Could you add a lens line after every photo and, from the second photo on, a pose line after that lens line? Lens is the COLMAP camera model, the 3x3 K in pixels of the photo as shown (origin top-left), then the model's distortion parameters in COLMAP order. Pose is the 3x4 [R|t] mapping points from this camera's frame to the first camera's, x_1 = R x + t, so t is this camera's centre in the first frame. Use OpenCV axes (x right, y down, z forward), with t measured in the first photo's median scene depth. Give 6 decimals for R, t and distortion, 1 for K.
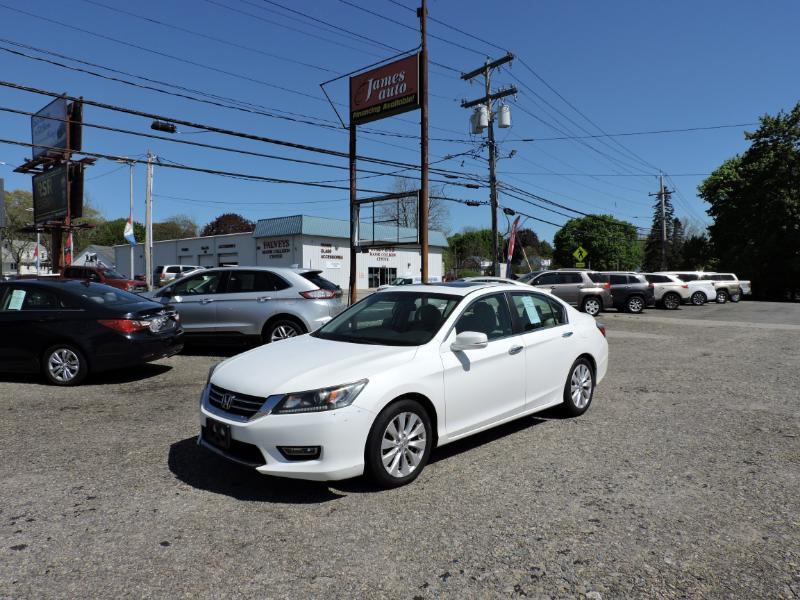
lens RADIAL K [[568.5, 0, 400.0], [0, 568.5, 299.2], [0, 0, 1]] dist [-0.023941, 0.007381]
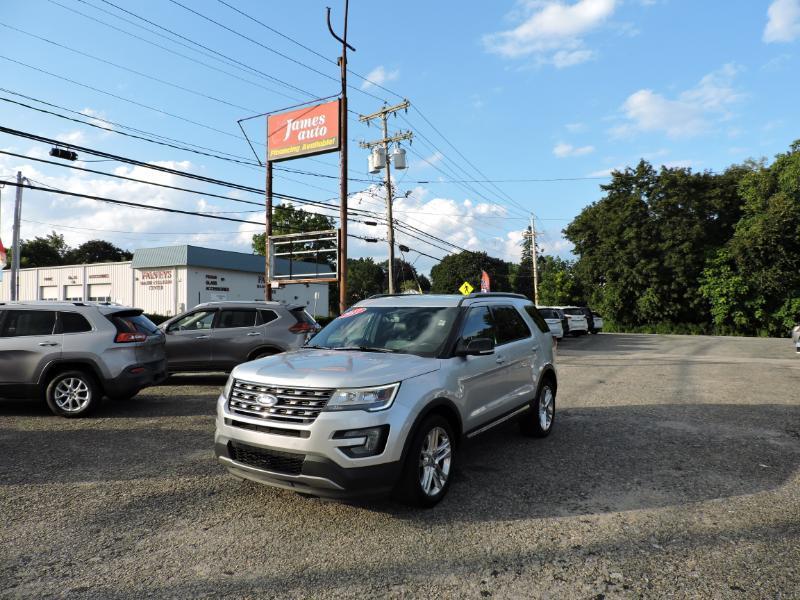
lens RADIAL K [[568.5, 0, 401.4], [0, 568.5, 297.2], [0, 0, 1]] dist [-0.023941, 0.007381]
pose [[0.976896, 0.008306, 0.213555, -0.066831], [0.004610, 0.998193, -0.059909, -0.003582], [-0.213667, 0.059510, 0.975092, -0.026980]]
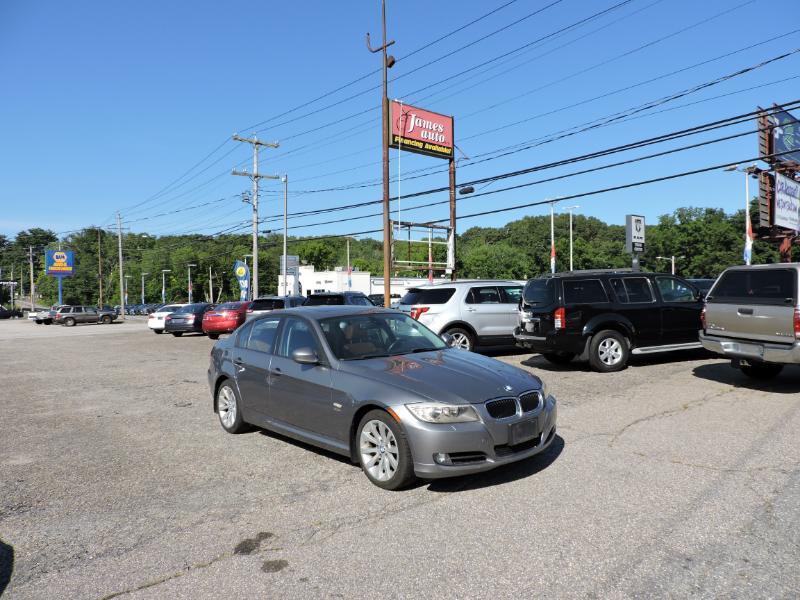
lens RADIAL K [[568.5, 0, 404.7], [0, 568.5, 305.6], [0, 0, 1]] dist [-0.023941, 0.007381]
pose [[0.099966, -0.001173, 0.994990, -1.070937], [0.056208, 0.998409, -0.004470, -0.016995], [-0.993402, 0.056374, 0.099873, 0.875469]]
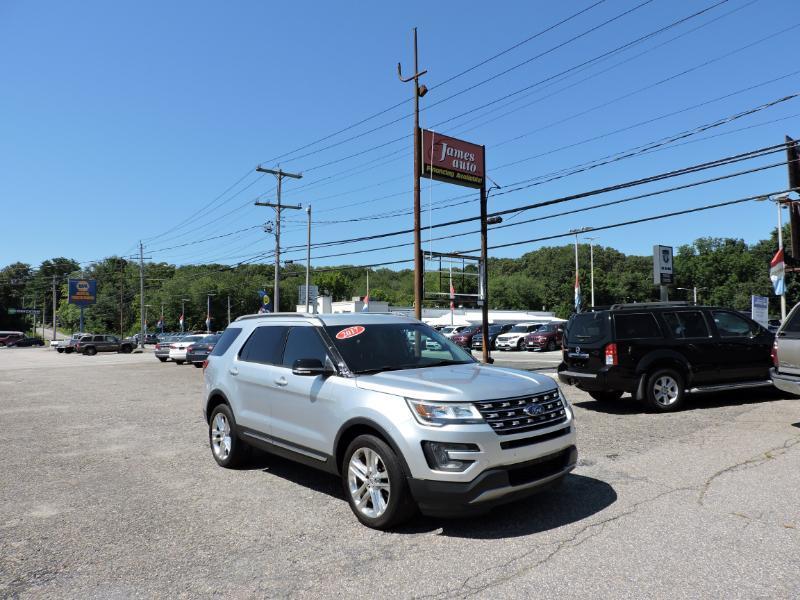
lens RADIAL K [[568.5, 0, 404.9], [0, 568.5, 305.9], [0, 0, 1]] dist [-0.023941, 0.007381]
pose [[0.126567, 0.051371, 0.990627, -1.042027], [0.050620, 0.997022, -0.058171, -0.023124], [-0.990666, 0.057508, 0.123590, 0.905130]]
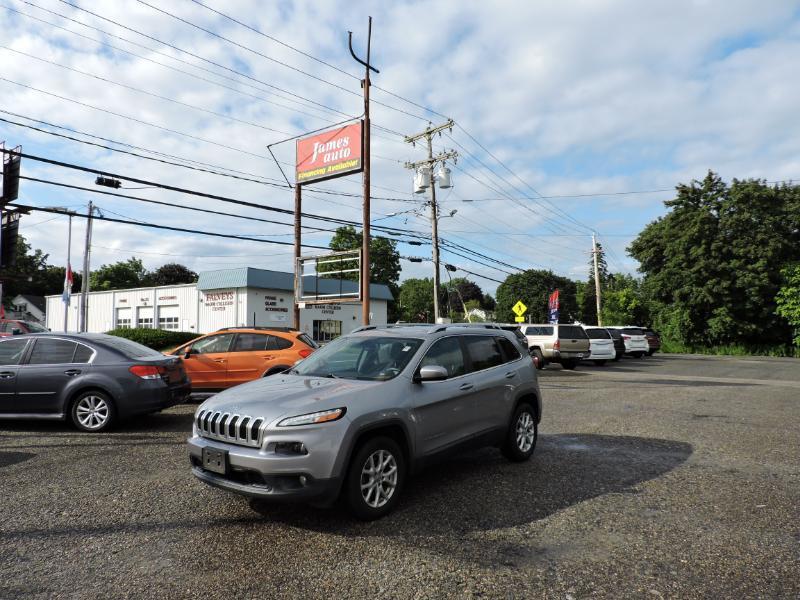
lens RADIAL K [[568.5, 0, 400.6], [0, 568.5, 298.8], [0, 0, 1]] dist [-0.023941, 0.007381]
pose [[0.995426, 0.008651, 0.095148, 0.005497], [0.000168, 0.995732, -0.092287, -0.004556], [-0.095540, 0.091881, 0.991176, -0.025267]]
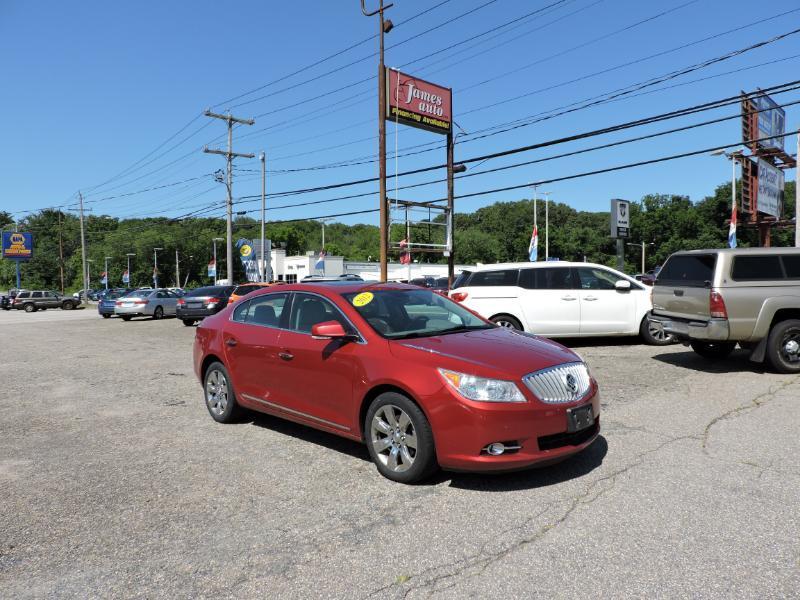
lens RADIAL K [[568.5, 0, 405.3], [0, 568.5, 304.0], [0, 0, 1]] dist [-0.023941, 0.007381]
pose [[0.044750, -0.023701, 0.998717, -1.011378], [0.055024, 0.998259, 0.021225, -0.017850], [-0.997482, 0.054004, 0.045976, 0.928564]]
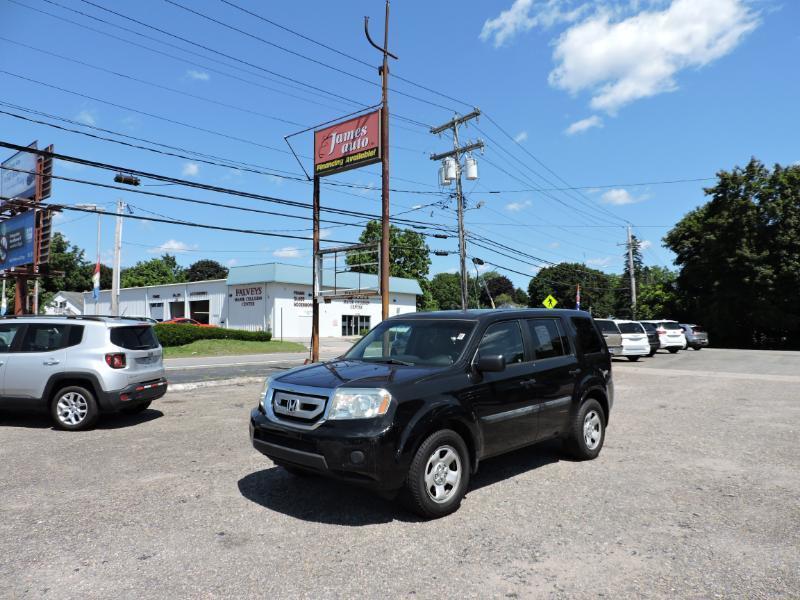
lens RADIAL K [[568.5, 0, 399.9], [0, 568.5, 298.5], [0, 0, 1]] dist [-0.023941, 0.007381]
pose [[0.999234, 0.002304, 0.039073, 0.025787], [0.000972, 0.996498, -0.083616, -0.006108], [-0.039129, 0.083590, 0.995732, 0.003724]]
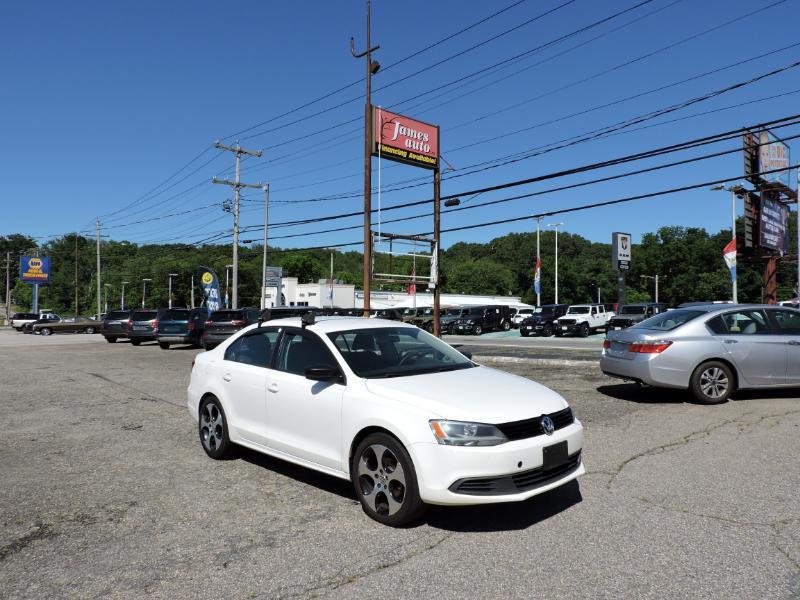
lens RADIAL K [[568.5, 0, 403.5], [0, 568.5, 304.6], [0, 0, 1]] dist [-0.023941, 0.007381]
pose [[0.074978, 0.026383, 0.996836, -1.025232], [0.039092, 0.998804, -0.029375, -0.018958], [-0.996419, 0.041171, 0.073857, 0.872358]]
